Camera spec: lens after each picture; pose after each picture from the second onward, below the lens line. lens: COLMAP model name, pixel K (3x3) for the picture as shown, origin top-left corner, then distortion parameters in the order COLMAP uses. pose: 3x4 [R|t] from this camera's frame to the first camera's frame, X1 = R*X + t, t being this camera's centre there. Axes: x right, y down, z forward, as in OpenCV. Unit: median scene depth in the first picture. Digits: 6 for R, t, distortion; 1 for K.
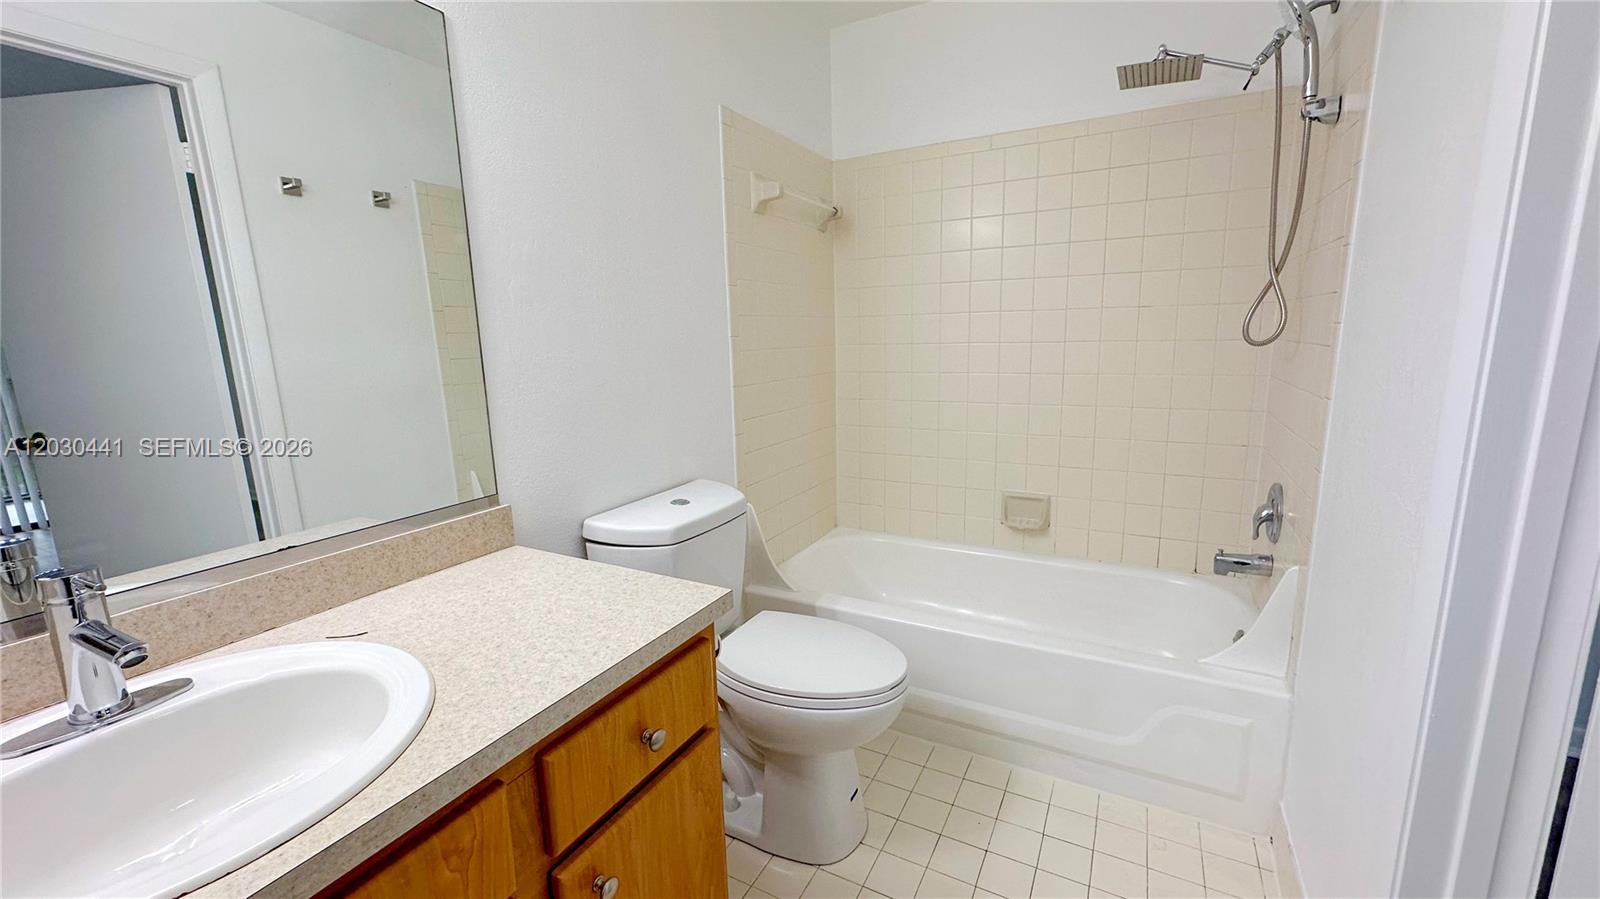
lens RADIAL K [[635.4, 0, 800.0], [0, 635.4, 449.5], [0, 0, 1]] dist [0.000899, 0.000074]
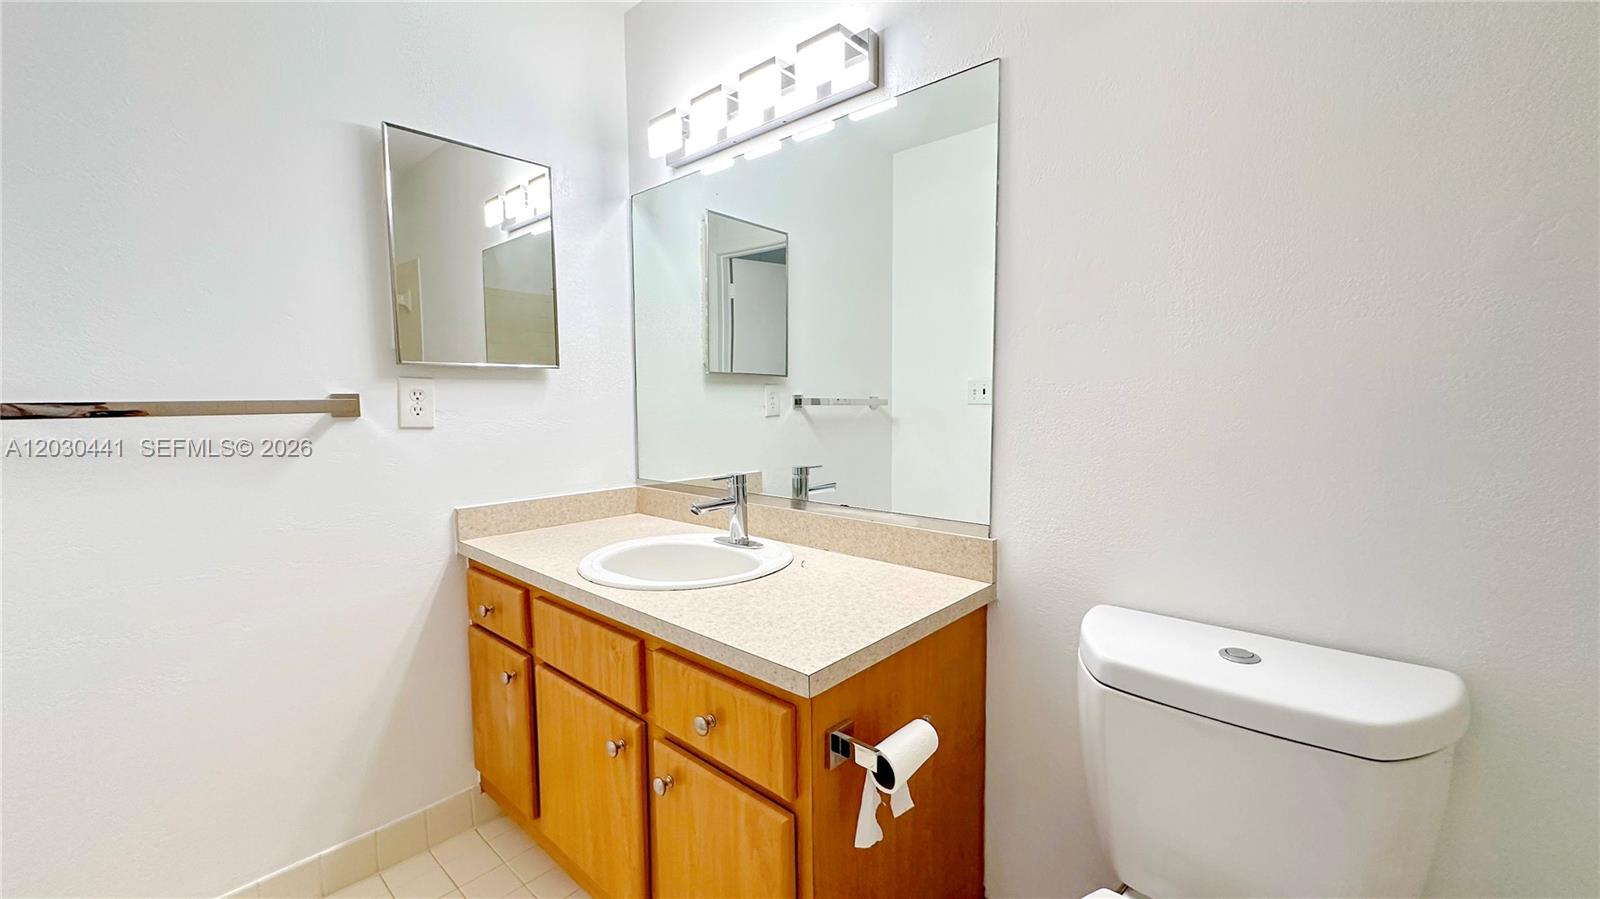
lens RADIAL K [[635.4, 0, 800.0], [0, 635.4, 449.5], [0, 0, 1]] dist [0.000899, 0.000074]
pose [[-0.233423, 0.108531, -0.966299, 0.639895], [-0.156900, 0.976526, 0.147581, -0.174471], [0.959633, 0.186061, -0.210915, 1.100399]]
